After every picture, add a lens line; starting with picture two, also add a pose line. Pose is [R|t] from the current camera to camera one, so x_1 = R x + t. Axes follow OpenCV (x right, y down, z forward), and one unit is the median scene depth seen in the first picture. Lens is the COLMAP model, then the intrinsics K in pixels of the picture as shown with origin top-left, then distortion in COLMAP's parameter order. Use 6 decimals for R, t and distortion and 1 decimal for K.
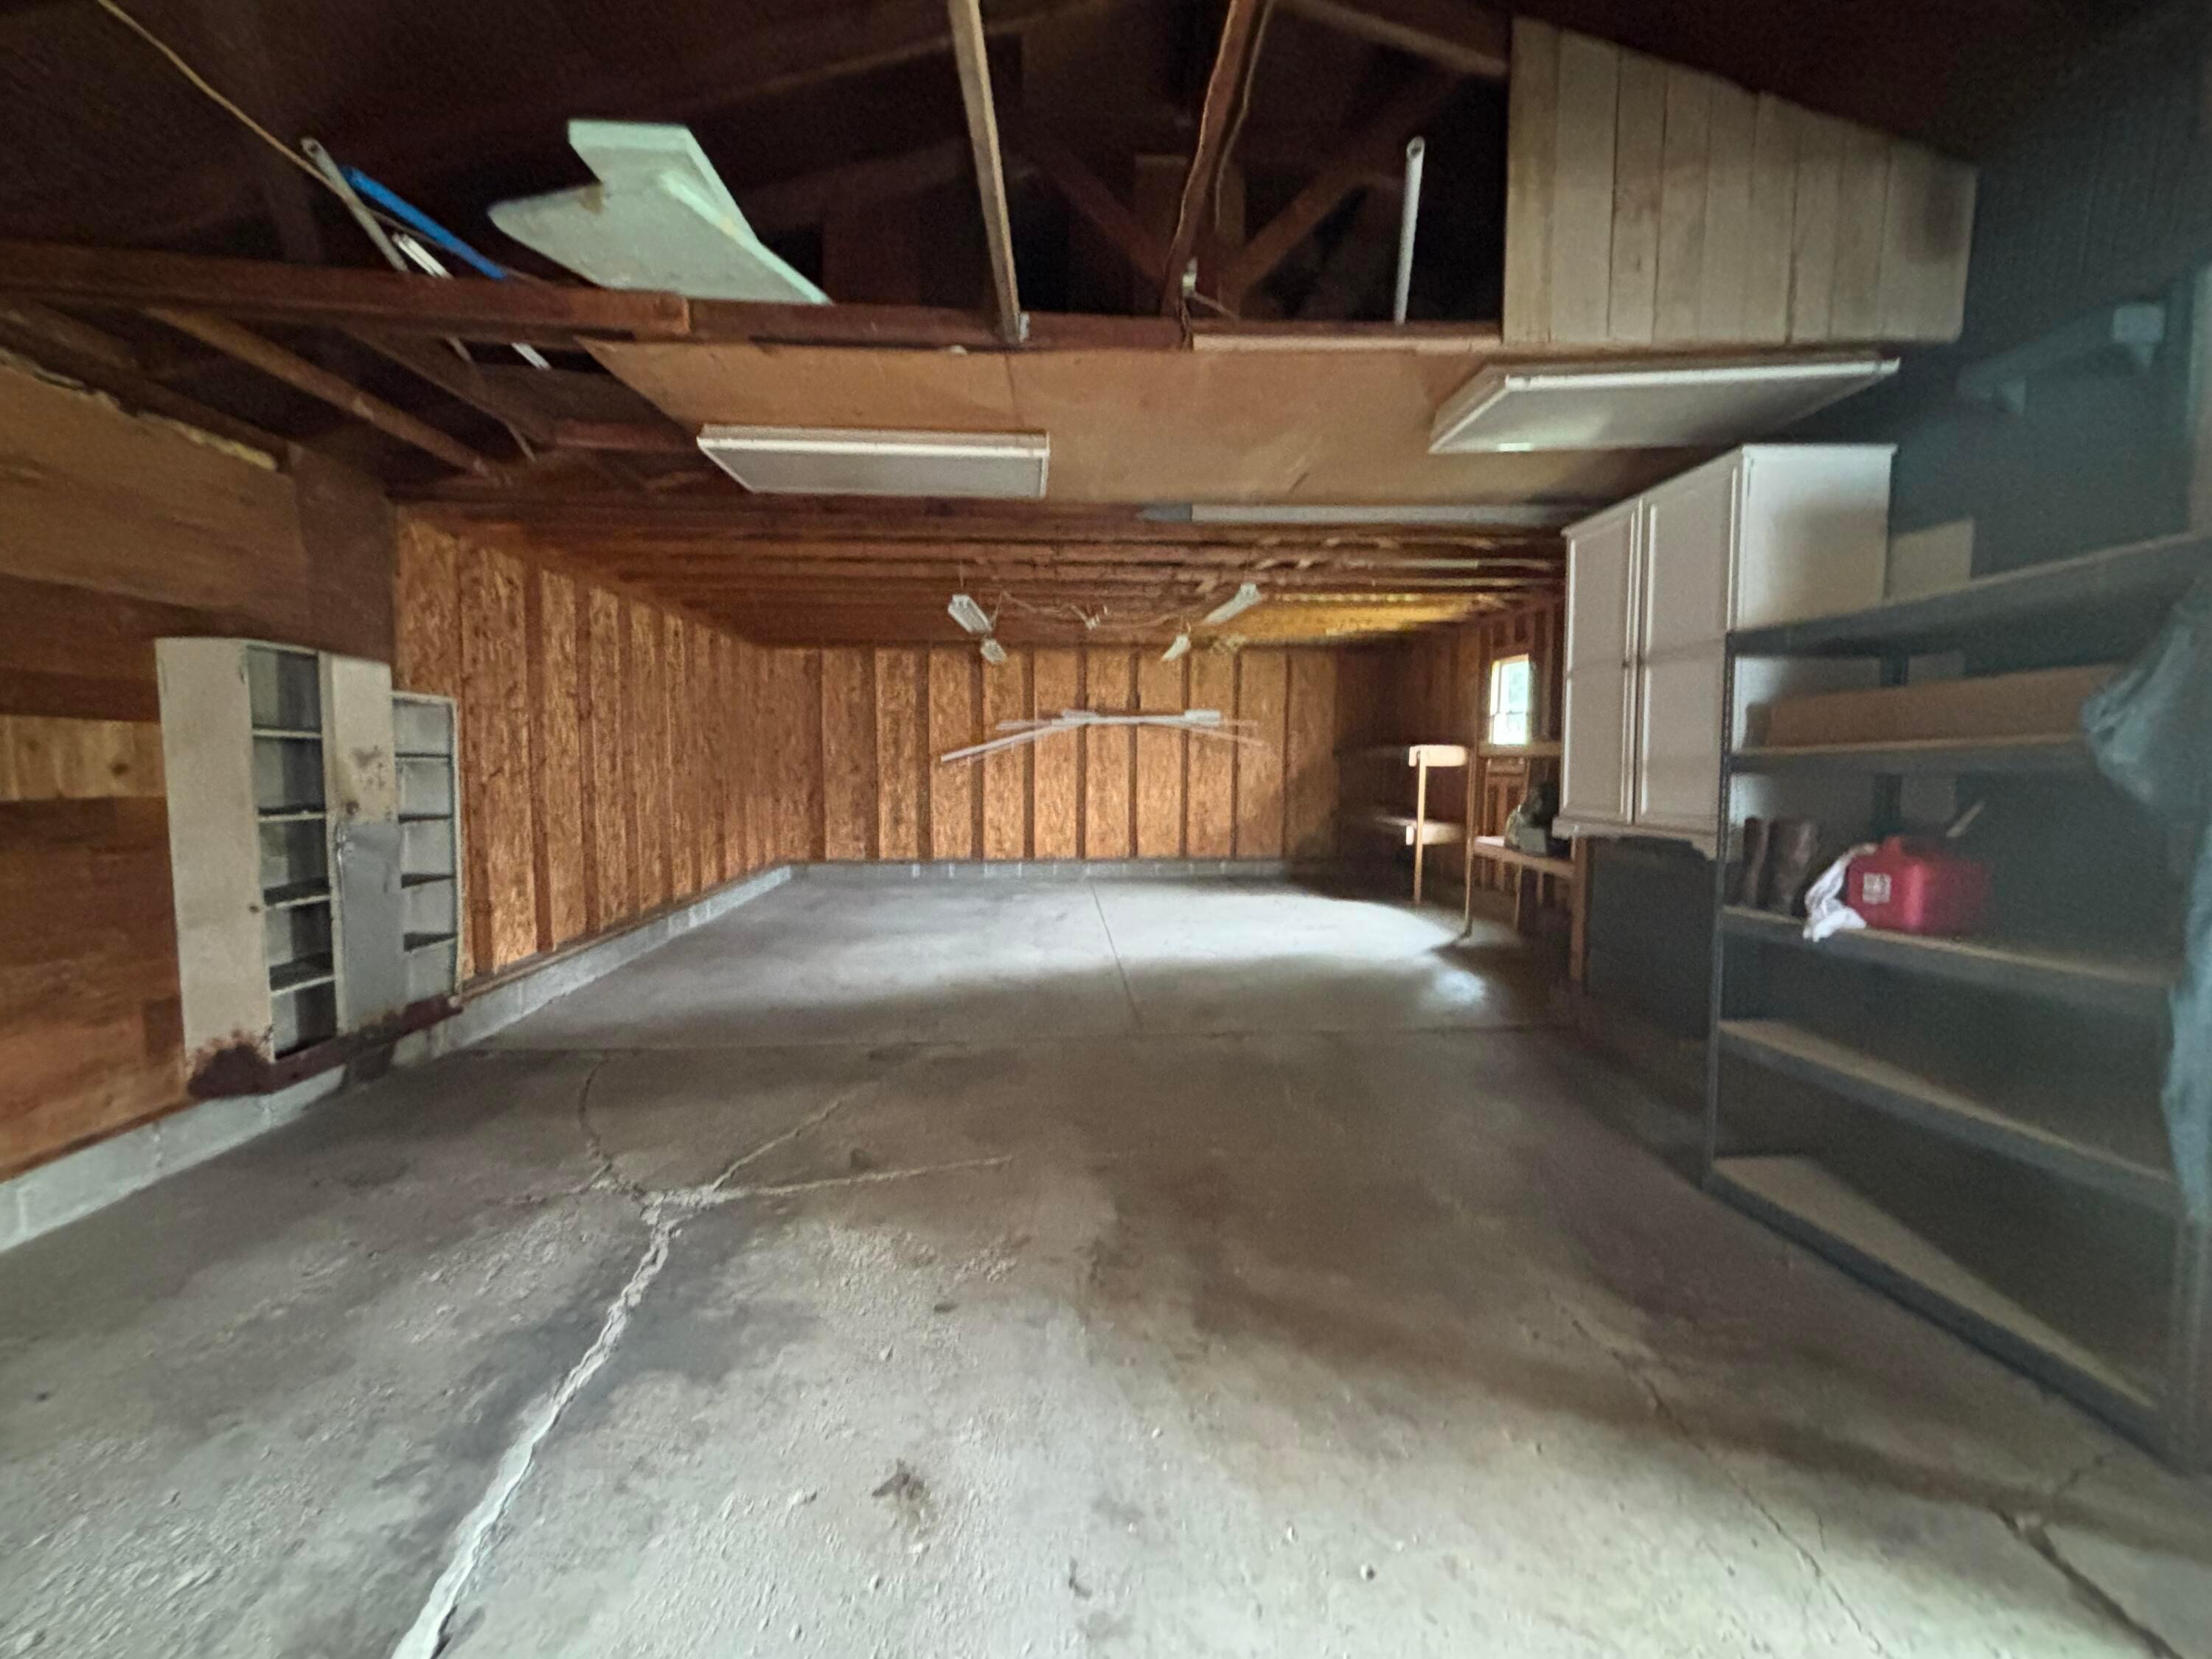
lens RADIAL K [[898.9, 0, 1106.0], [0, 898.9, 829.5], [0, 0, 1]] dist [-0.013107, 0.010083]
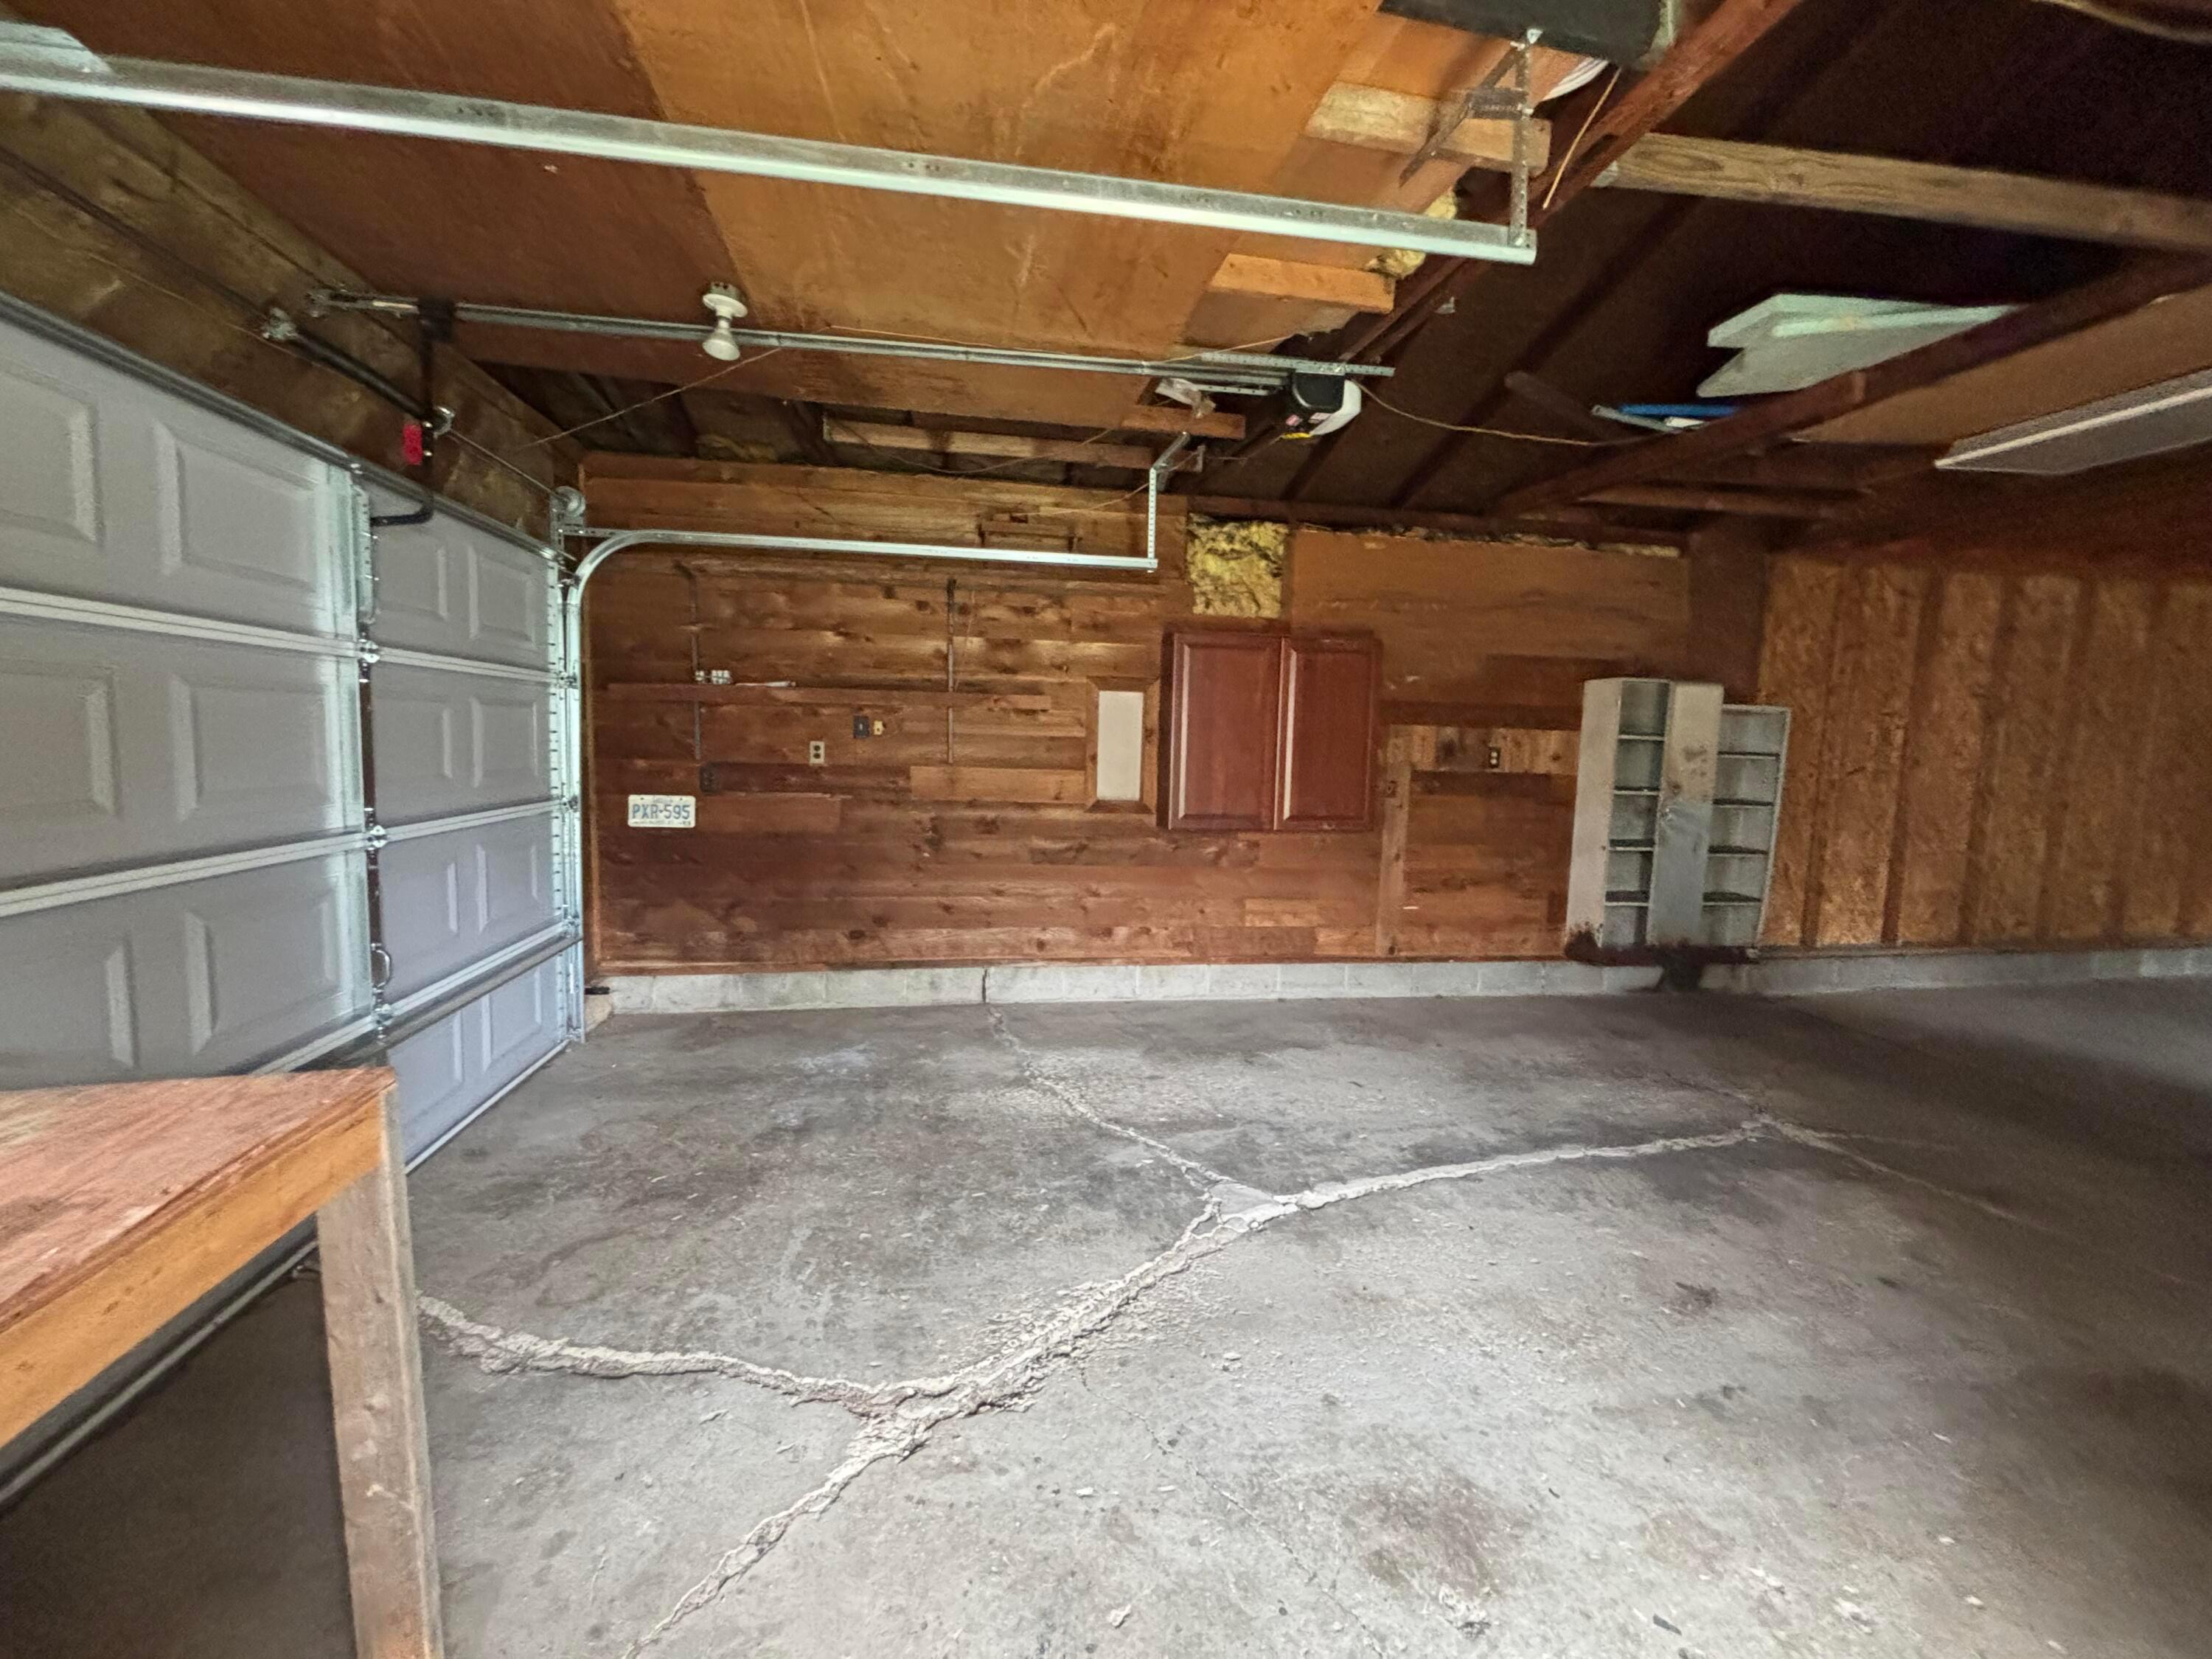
lens RADIAL K [[898.9, 0, 1106.0], [0, 898.9, 829.5], [0, 0, 1]] dist [-0.013107, 0.010083]
pose [[0.110242, 0.101122, -0.988747, 0.513135], [-0.100993, 0.990801, 0.090072, 0.002635], [0.988760, 0.089927, 0.119440, -0.062090]]
